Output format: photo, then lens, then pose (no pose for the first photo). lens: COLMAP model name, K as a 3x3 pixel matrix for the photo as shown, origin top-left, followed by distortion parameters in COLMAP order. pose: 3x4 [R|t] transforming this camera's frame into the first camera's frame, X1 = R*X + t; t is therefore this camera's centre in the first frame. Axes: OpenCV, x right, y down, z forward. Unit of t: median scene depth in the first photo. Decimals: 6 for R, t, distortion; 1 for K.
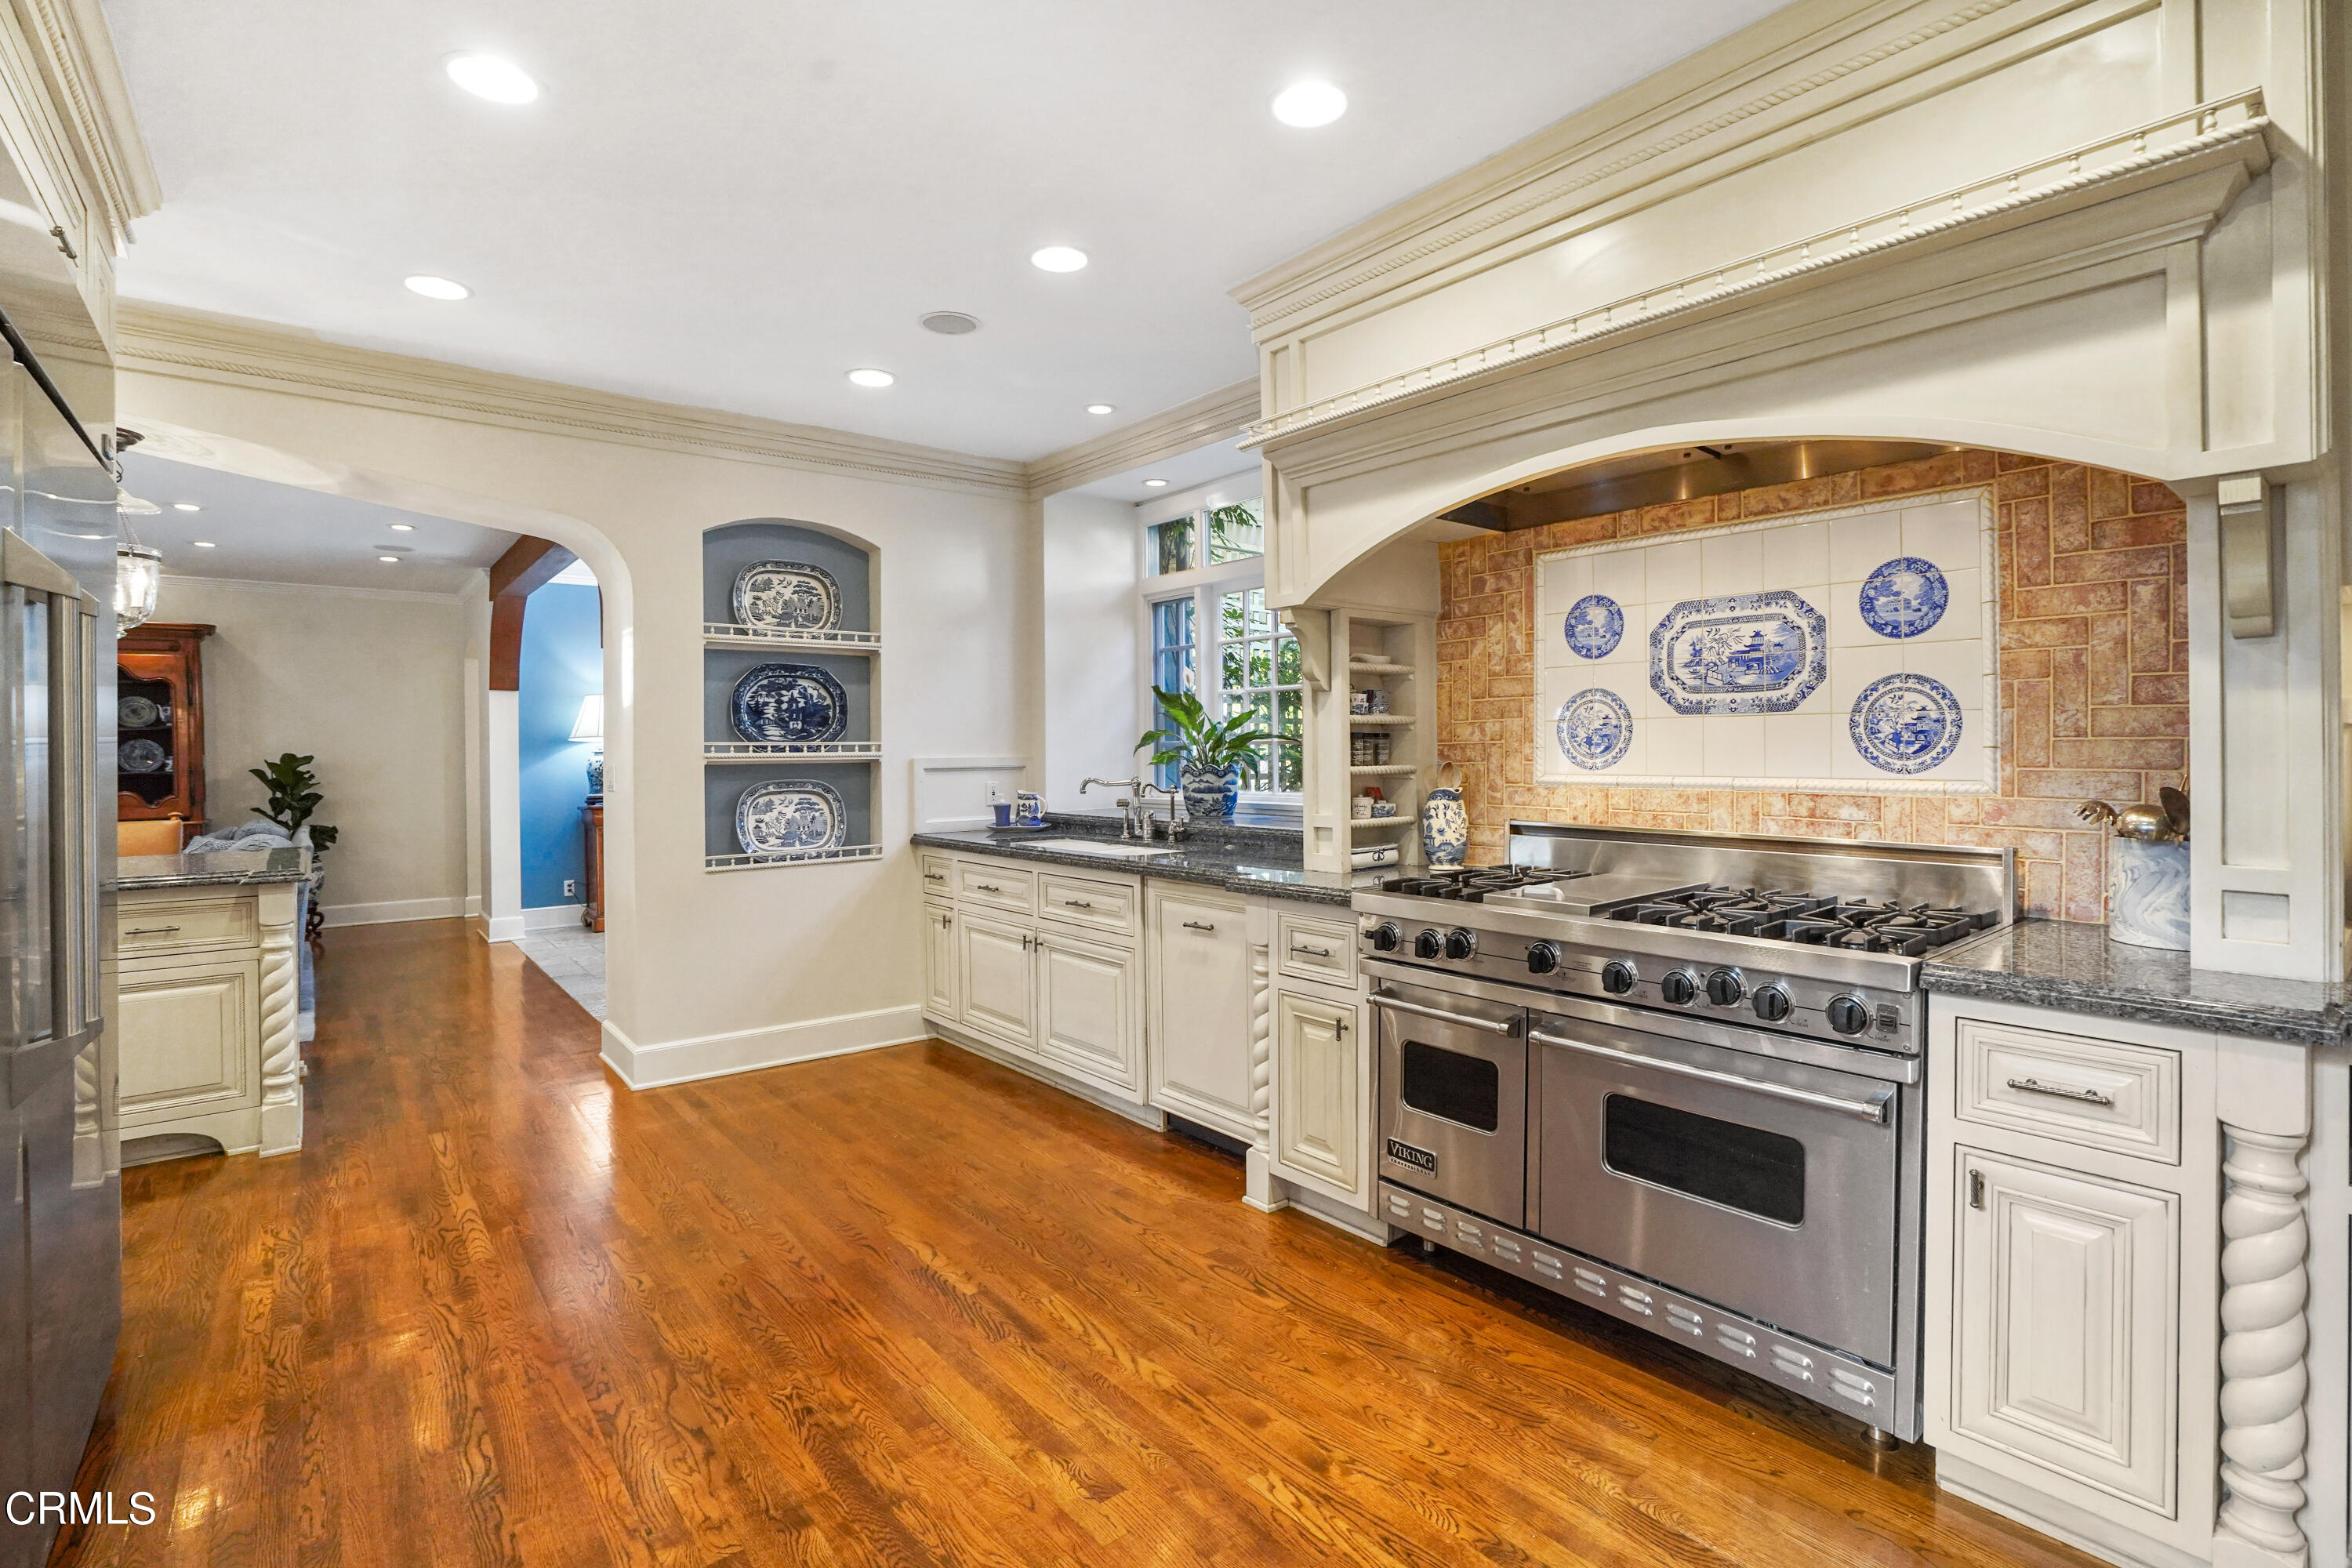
lens RADIAL K [[1084.5, 0, 1178.1], [0, 1084.5, 744.6], [0, 0, 1]] dist [-0.026536, 0.018914]
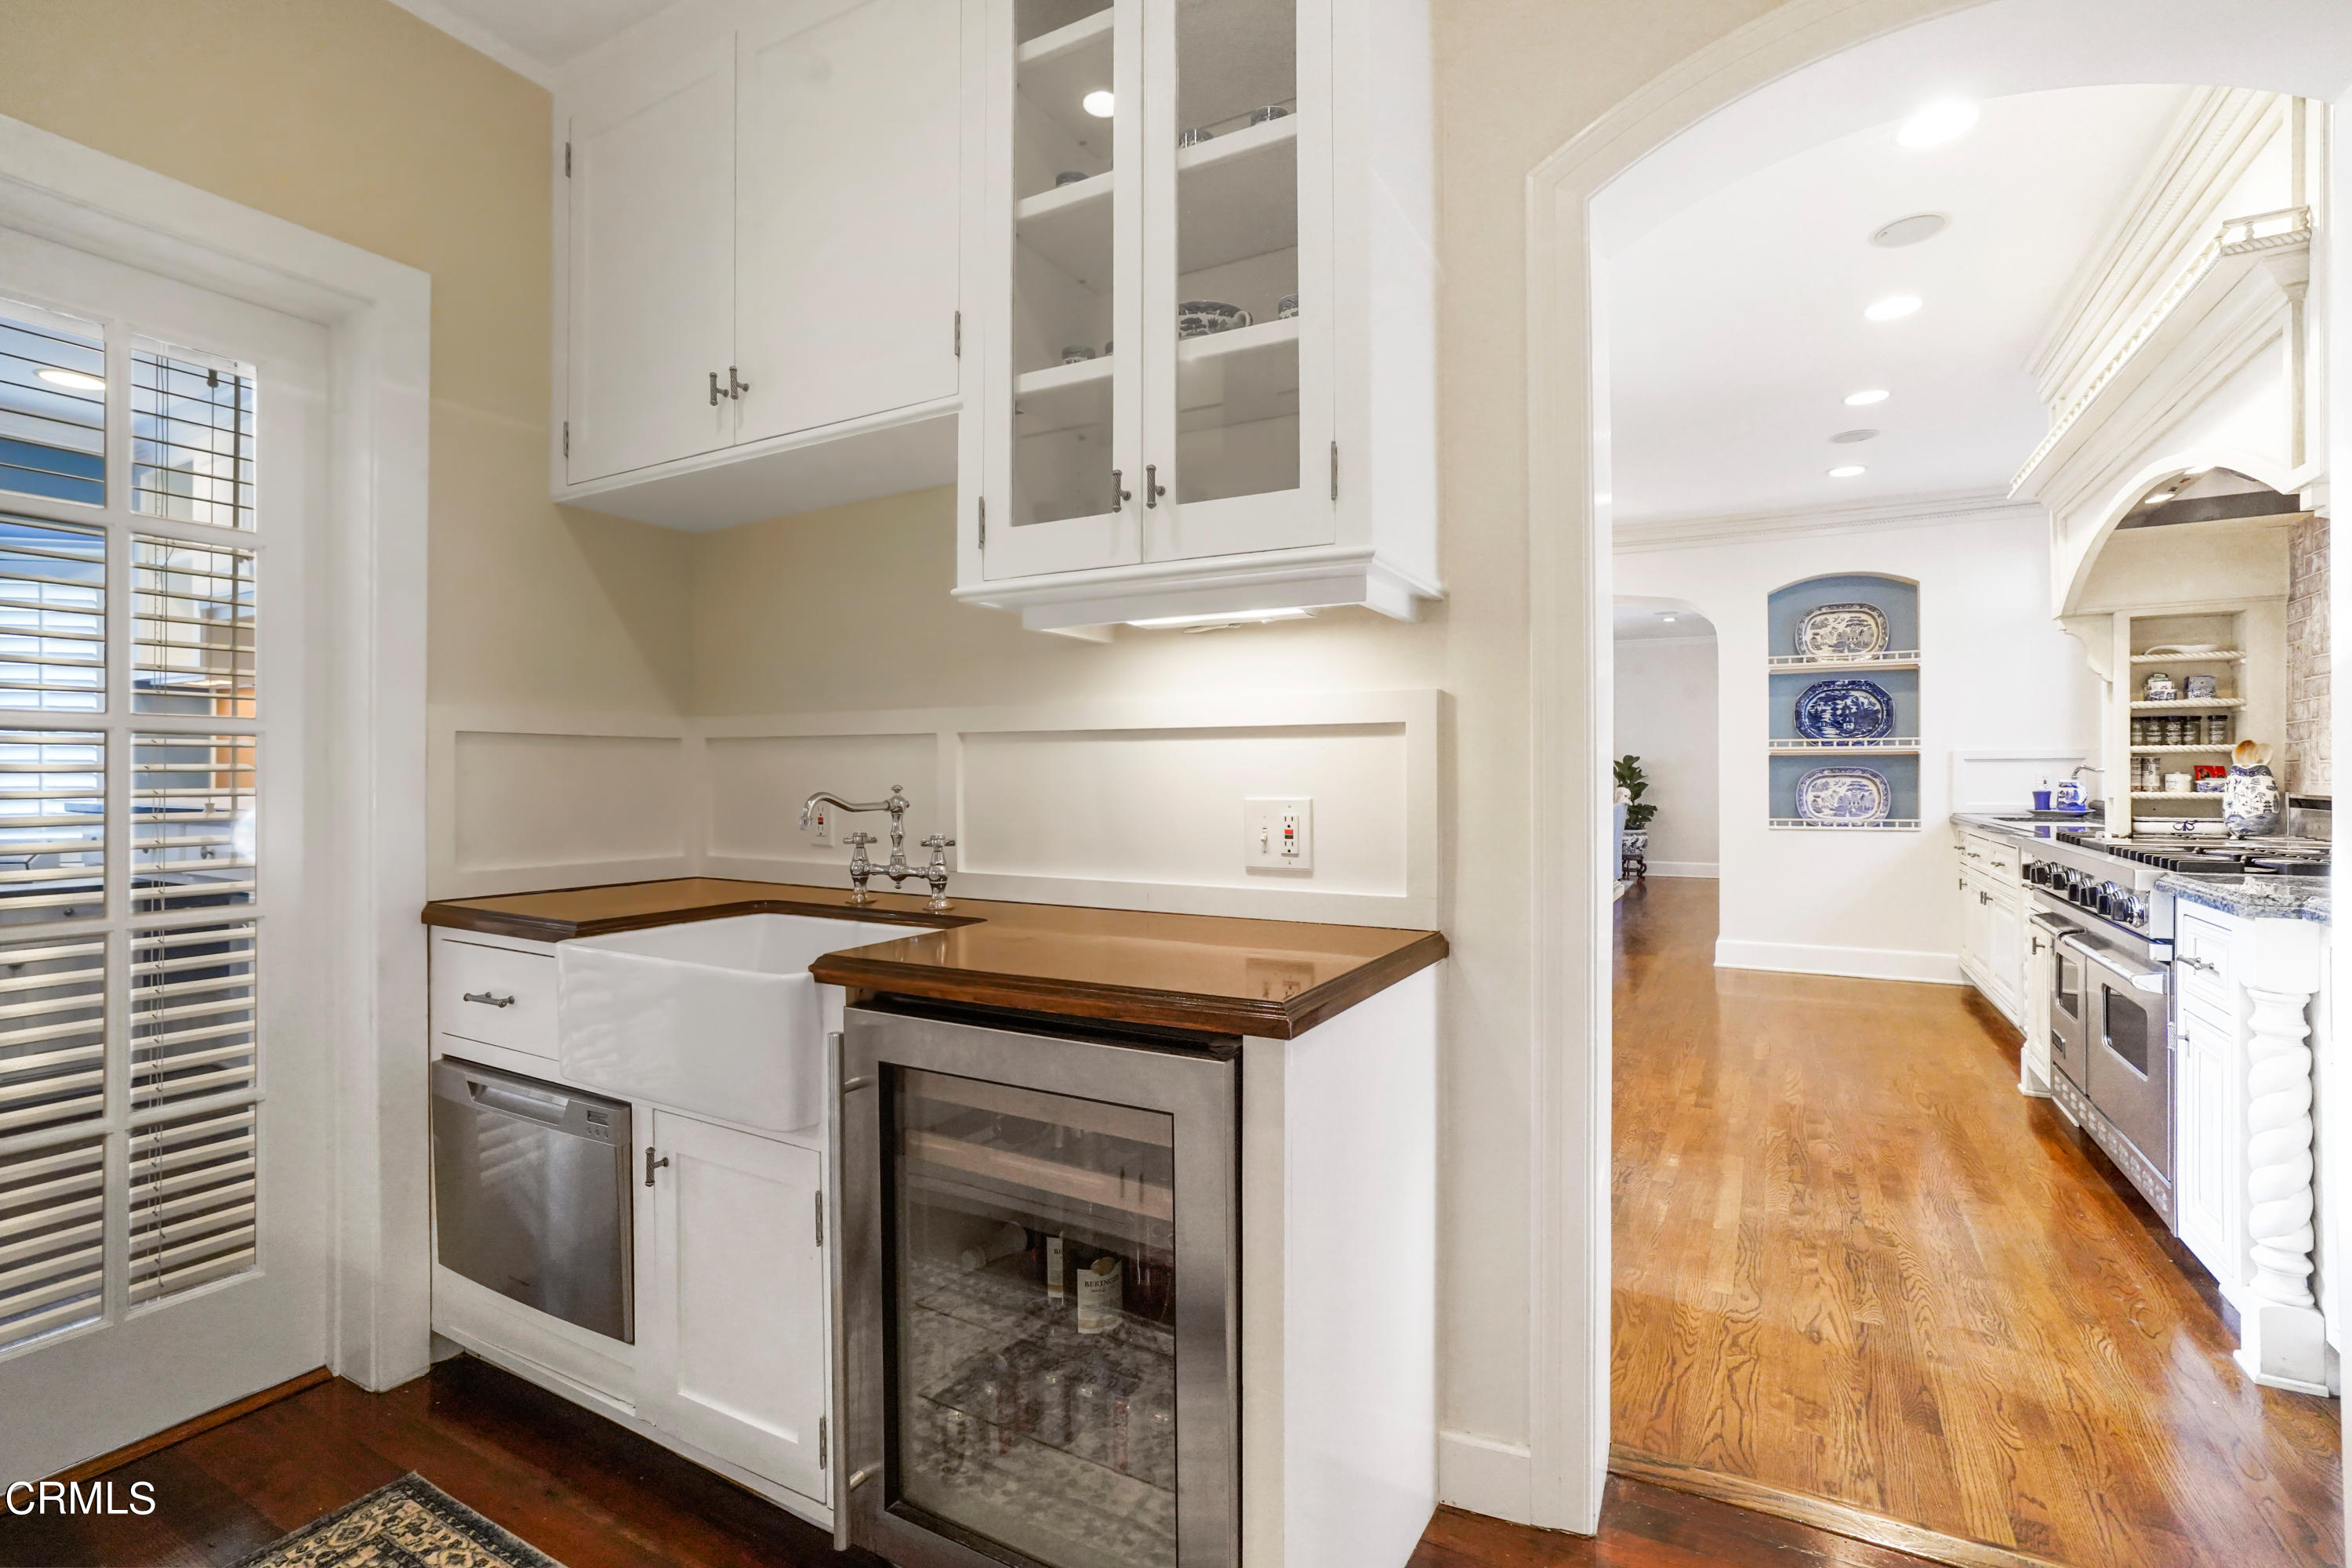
lens RADIAL K [[1120.3, 0, 1183.4], [0, 1120.3, 778.7], [0, 0, 1]] dist [-0.061622, 0.022086]
pose [[0.370750, 0.010536, -0.928673, 0.603372], [0.005945, 0.999888, 0.013717, 0.023662], [0.928714, -0.010606, 0.370646, -0.262536]]
